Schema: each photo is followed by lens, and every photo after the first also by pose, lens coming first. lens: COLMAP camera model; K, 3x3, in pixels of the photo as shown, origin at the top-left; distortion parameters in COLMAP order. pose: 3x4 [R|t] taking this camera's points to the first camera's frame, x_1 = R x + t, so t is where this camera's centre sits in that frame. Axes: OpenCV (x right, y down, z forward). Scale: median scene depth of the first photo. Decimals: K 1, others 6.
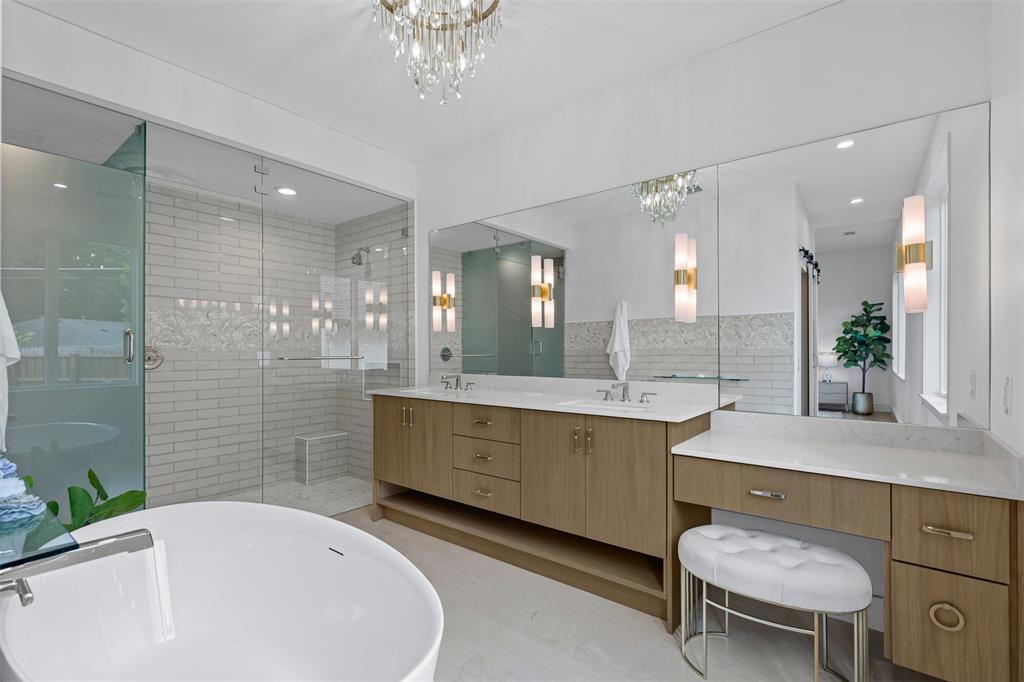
lens RADIAL K [[467.6, 0, 512.0], [0, 467.6, 341.0], [0, 0, 1]] dist [0.002954, 0.000322]
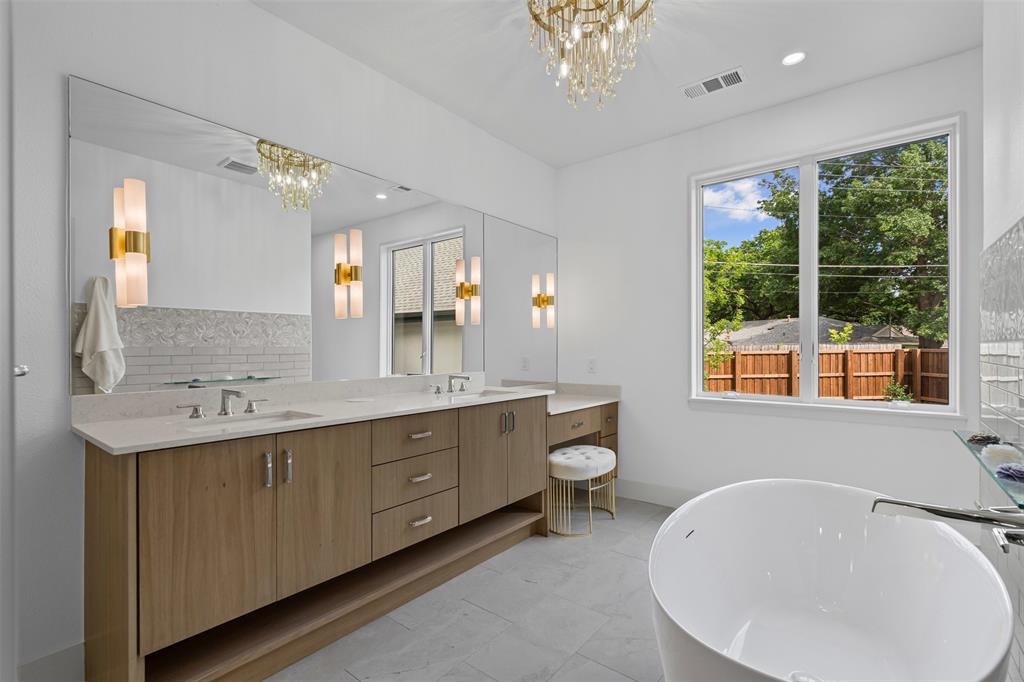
lens RADIAL K [[471.4, 0, 509.0], [0, 471.4, 346.4], [0, 0, 1]] dist [0.001809, -0.000014]
pose [[0.050783, 0.001087, 0.998709, -0.573682], [-0.014769, 0.999891, -0.000338, 0.009443], [-0.998601, -0.014733, 0.050793, 0.522049]]
